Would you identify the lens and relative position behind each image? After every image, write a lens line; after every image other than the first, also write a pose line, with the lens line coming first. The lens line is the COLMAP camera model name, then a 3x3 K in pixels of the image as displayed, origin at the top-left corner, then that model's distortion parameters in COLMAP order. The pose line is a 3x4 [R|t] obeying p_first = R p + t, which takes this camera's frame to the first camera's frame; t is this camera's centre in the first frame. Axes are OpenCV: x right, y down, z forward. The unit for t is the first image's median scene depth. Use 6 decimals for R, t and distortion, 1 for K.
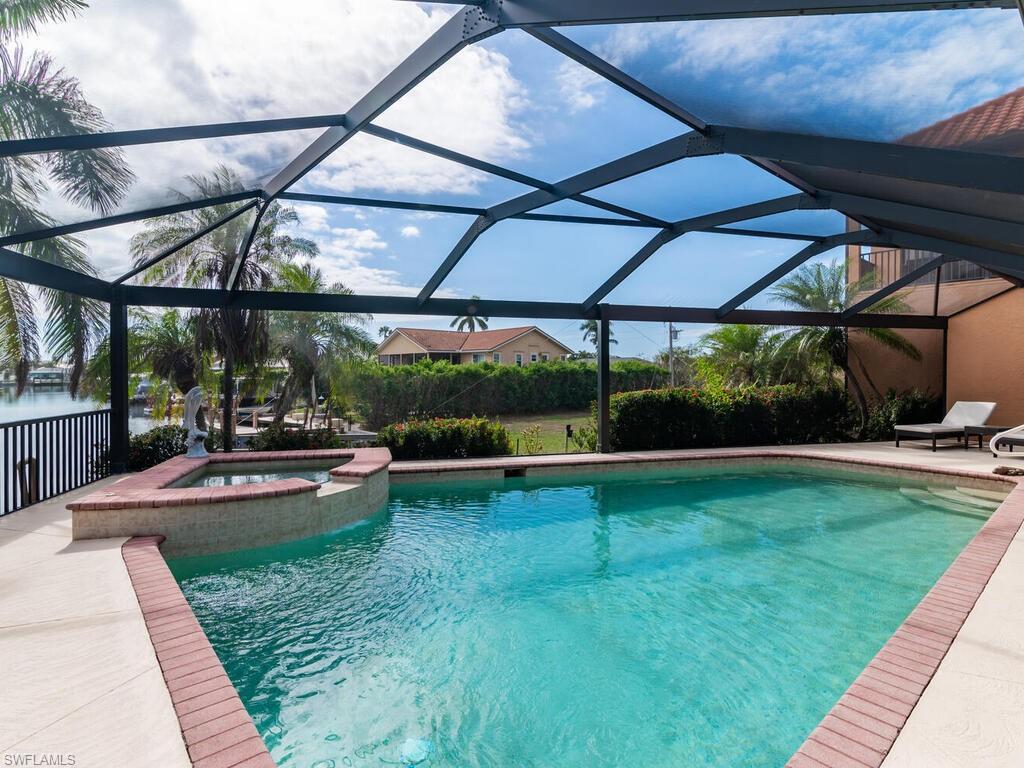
lens RADIAL K [[537.0, 0, 506.8], [0, 537.0, 376.9], [0, 0, 1]] dist [0.000592, -0.000539]
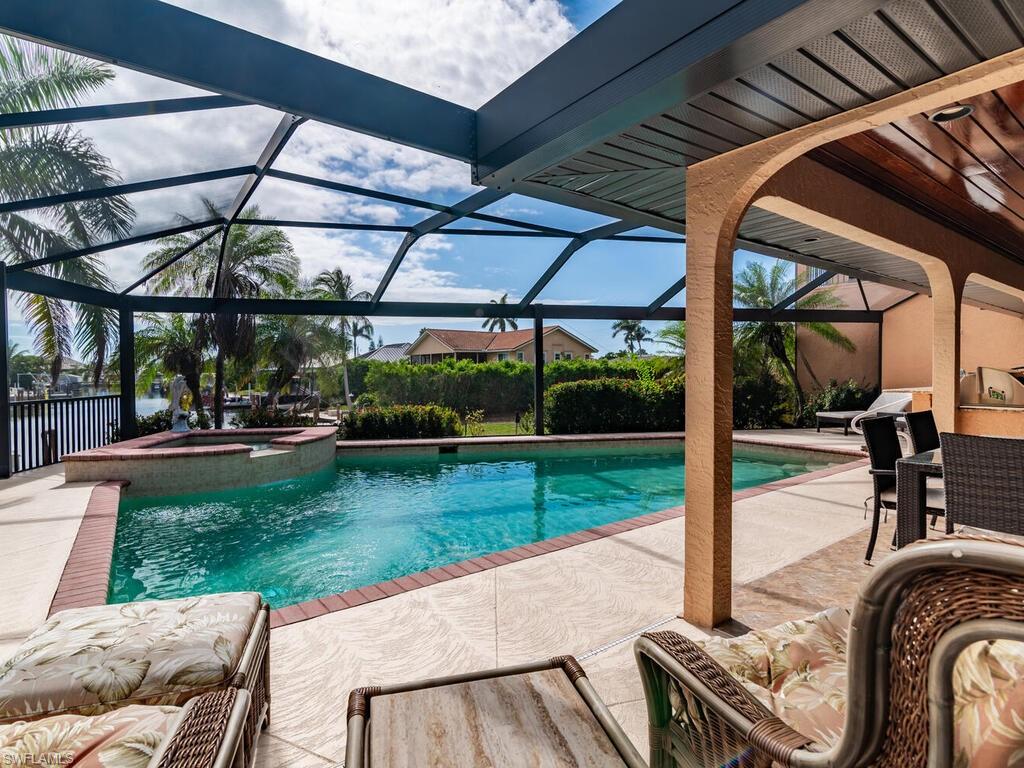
lens RADIAL K [[537.0, 0, 516.0], [0, 537.0, 384.7], [0, 0, 1]] dist [0.000592, -0.000539]
pose [[0.996703, -0.003961, -0.081034, 0.232437], [0.005018, 0.999905, 0.012841, 0.019966], [0.080975, -0.013205, 0.996629, -0.142180]]
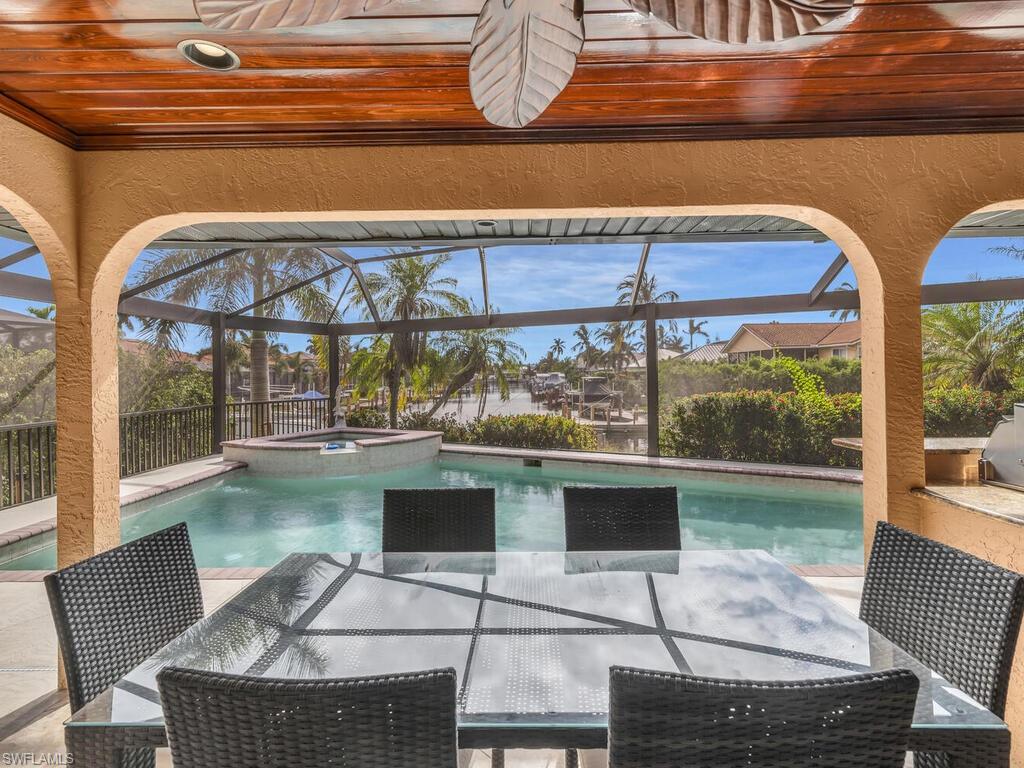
lens RADIAL K [[537.0, 0, 530.5], [0, 537.0, 369.3], [0, 0, 1]] dist [0.000592, -0.000539]
pose [[0.733918, -0.011872, -0.679134, 0.710236], [0.004996, 0.999915, -0.012081, -0.005399], [0.679220, 0.005474, 0.733915, 0.144369]]
